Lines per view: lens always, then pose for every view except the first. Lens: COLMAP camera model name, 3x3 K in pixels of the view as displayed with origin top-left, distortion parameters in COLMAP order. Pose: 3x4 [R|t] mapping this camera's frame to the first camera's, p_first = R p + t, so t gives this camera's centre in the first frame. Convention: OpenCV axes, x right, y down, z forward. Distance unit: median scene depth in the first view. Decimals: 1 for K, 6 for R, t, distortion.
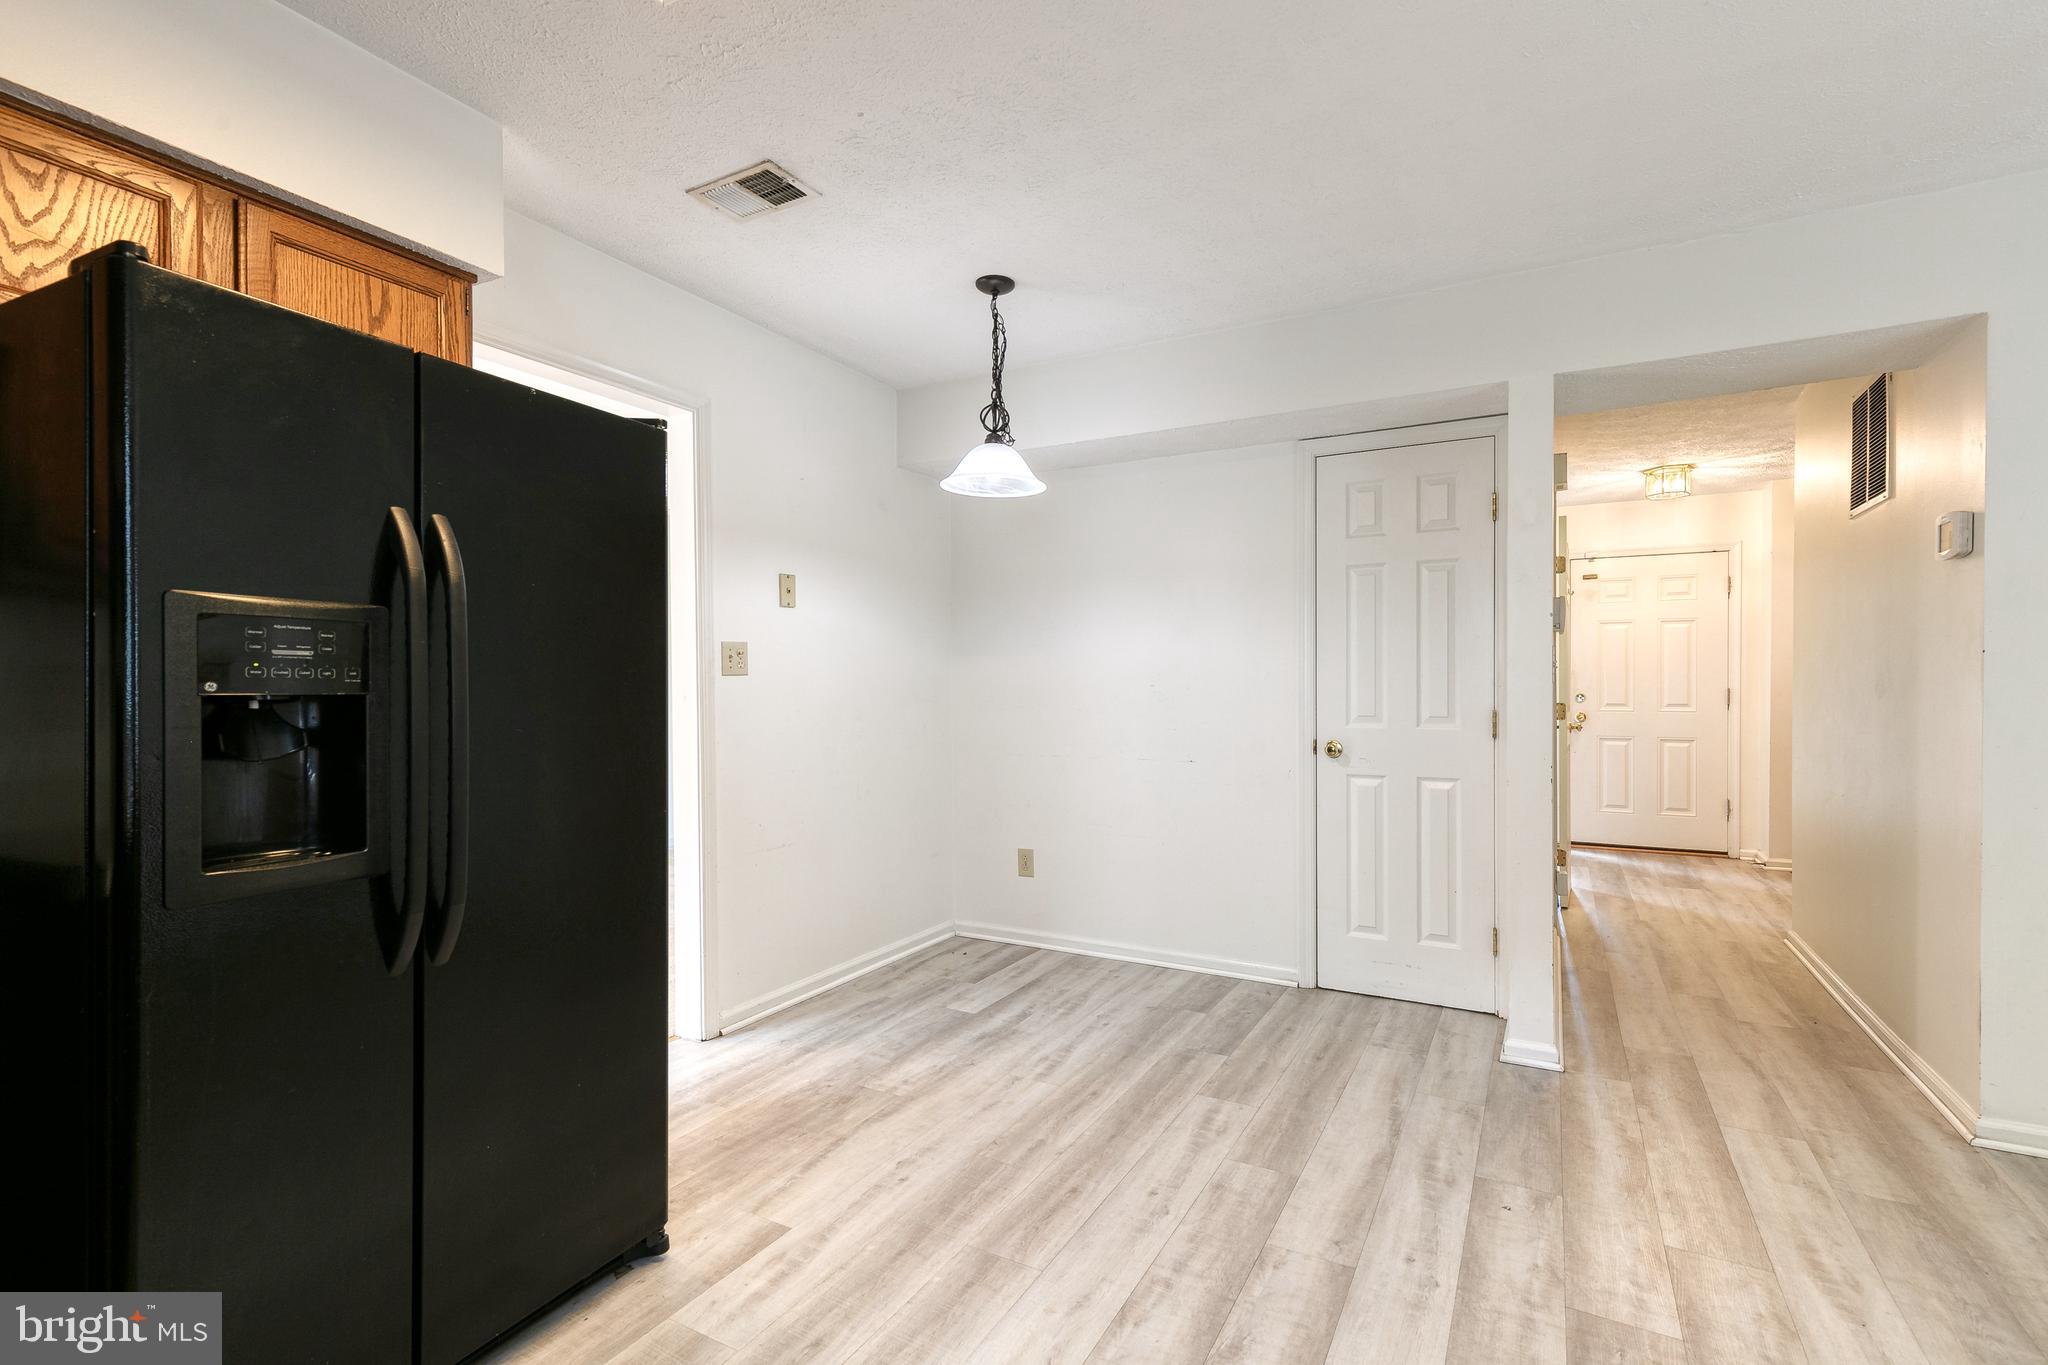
lens RADIAL K [[933.3, 0, 1041.5], [0, 933.3, 678.9], [0, 0, 1]] dist [0.010246, -0.002529]
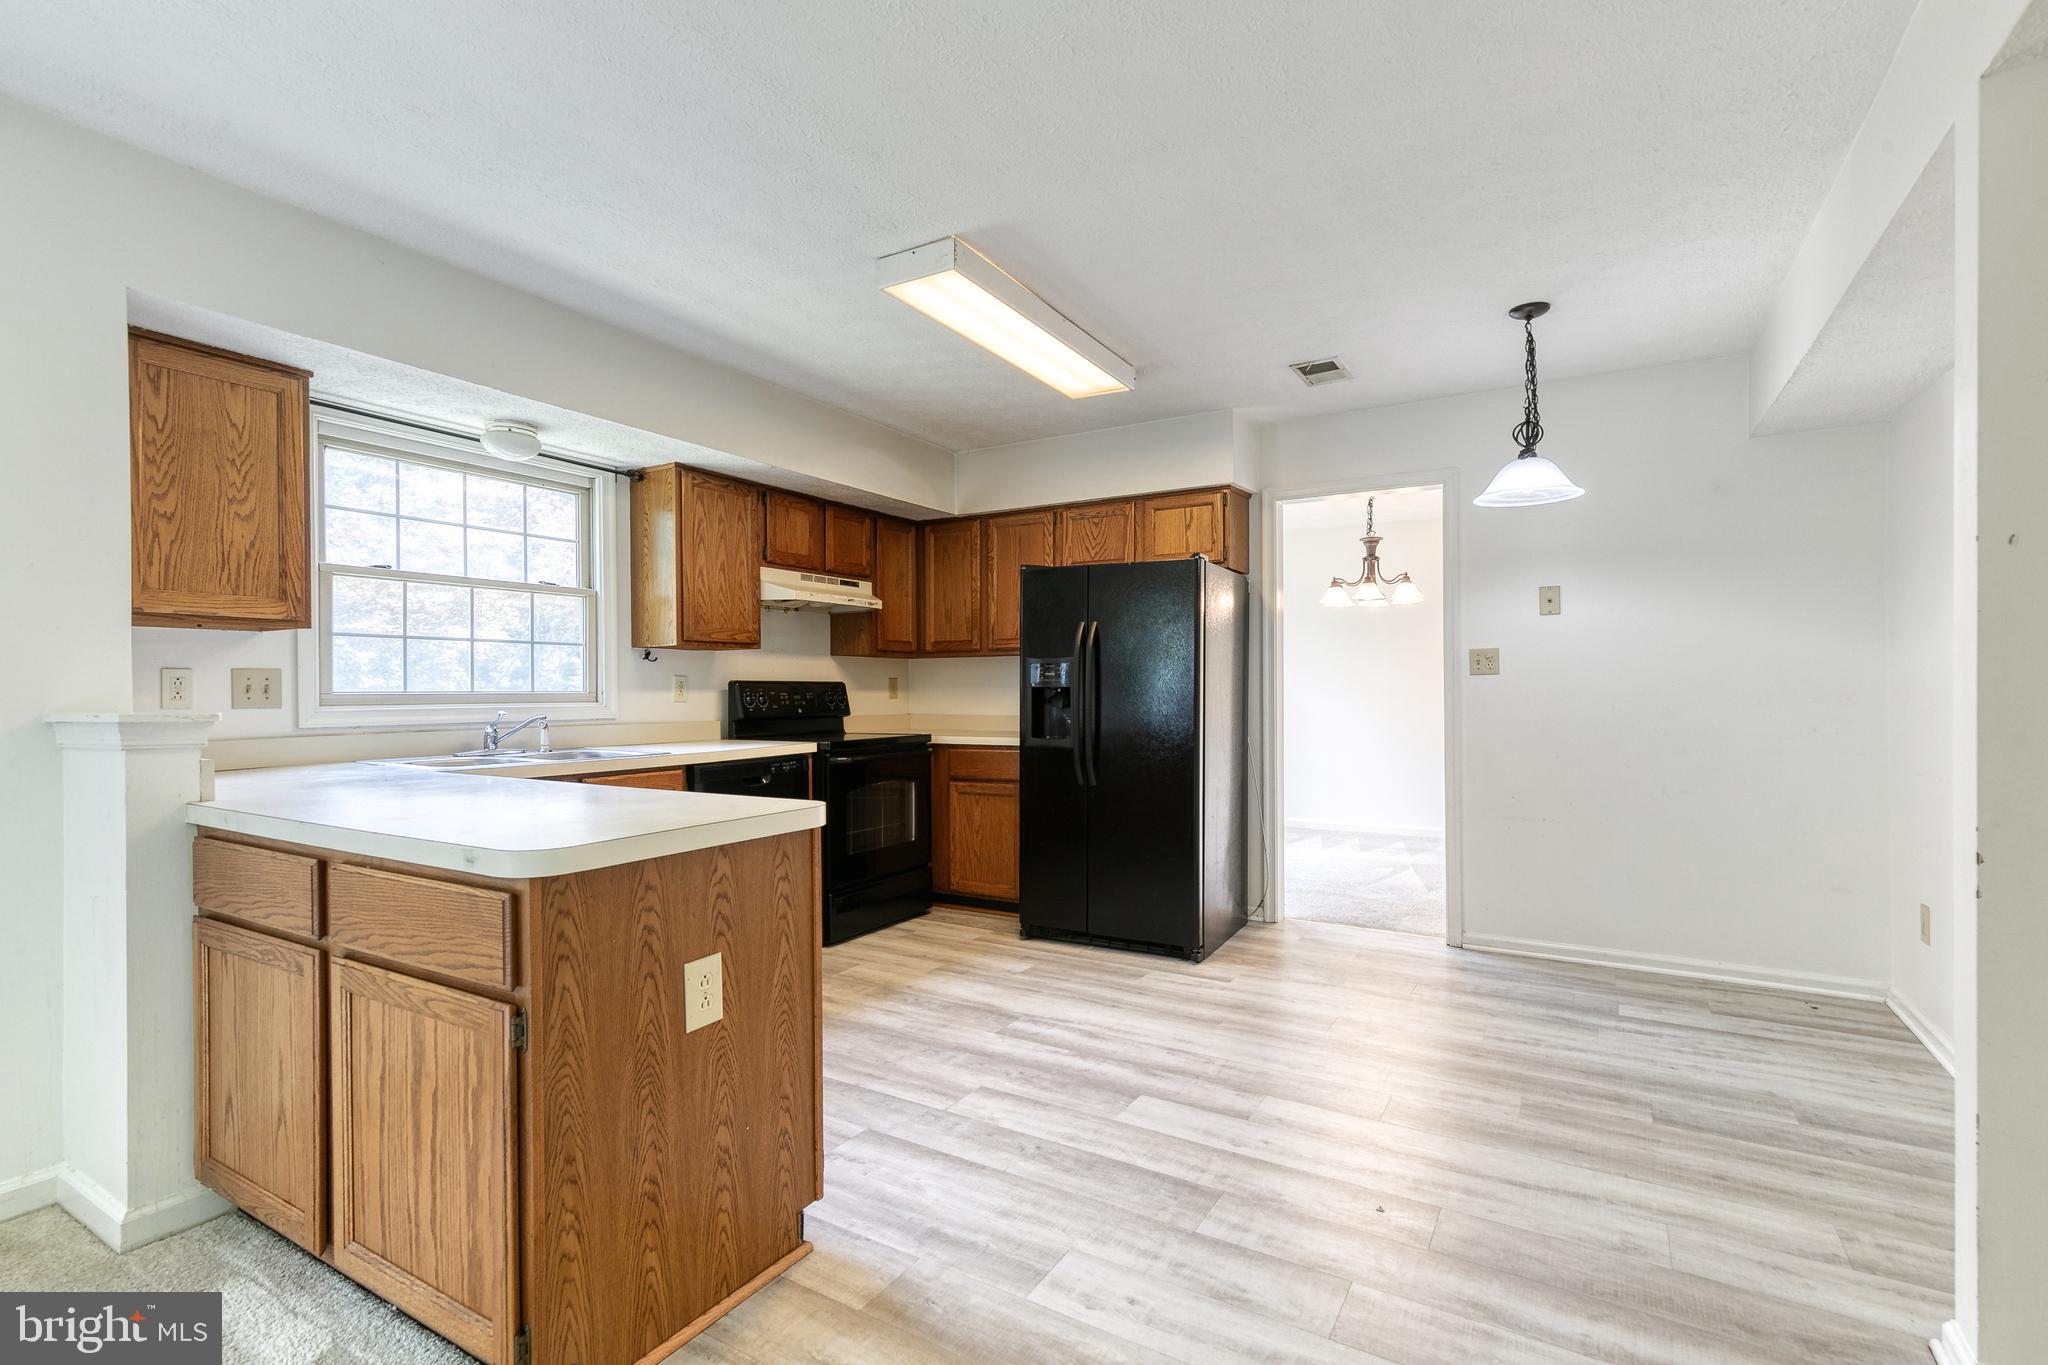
lens RADIAL K [[933.3, 0, 1041.7], [0, 933.3, 691.6], [0, 0, 1]] dist [0.010246, -0.002529]
pose [[-0.038467, 0.004500, -0.999250, 1.246700], [0.008142, 0.999958, 0.004189, 0.010599], [0.999227, -0.007975, -0.038502, 0.572292]]
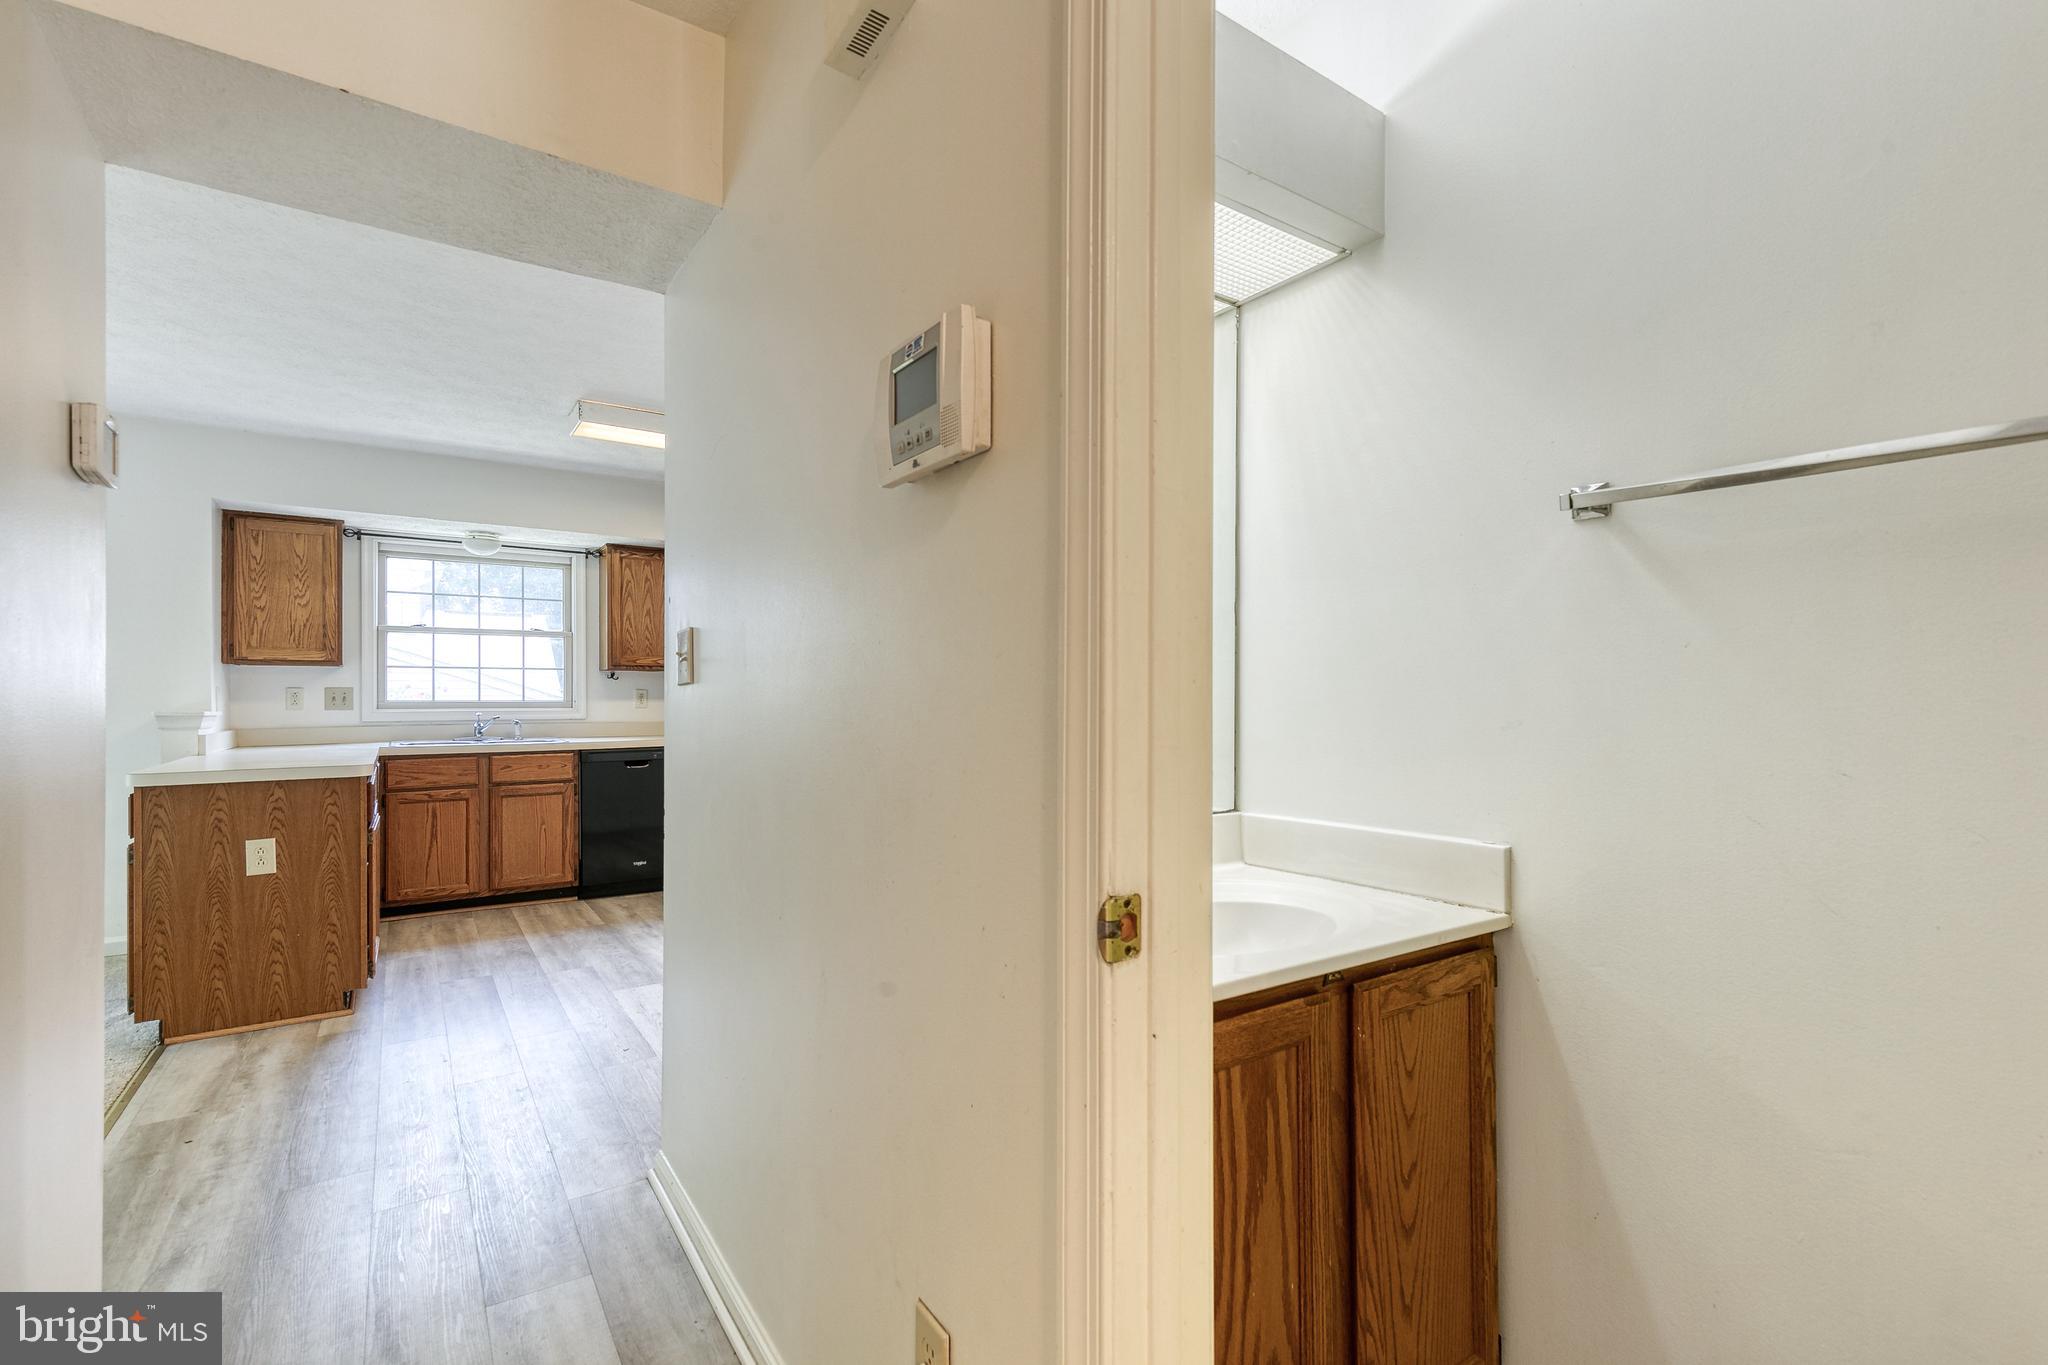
lens RADIAL K [[933.3, 0, 1042.5], [0, 933.3, 691.3], [0, 0, 1]] dist [0.010246, -0.002529]
pose [[-0.450610, -0.003995, -0.892712, 1.261417], [0.008445, 0.999926, -0.008737, 0.018158], [0.892681, -0.011476, -0.450543, 1.874316]]
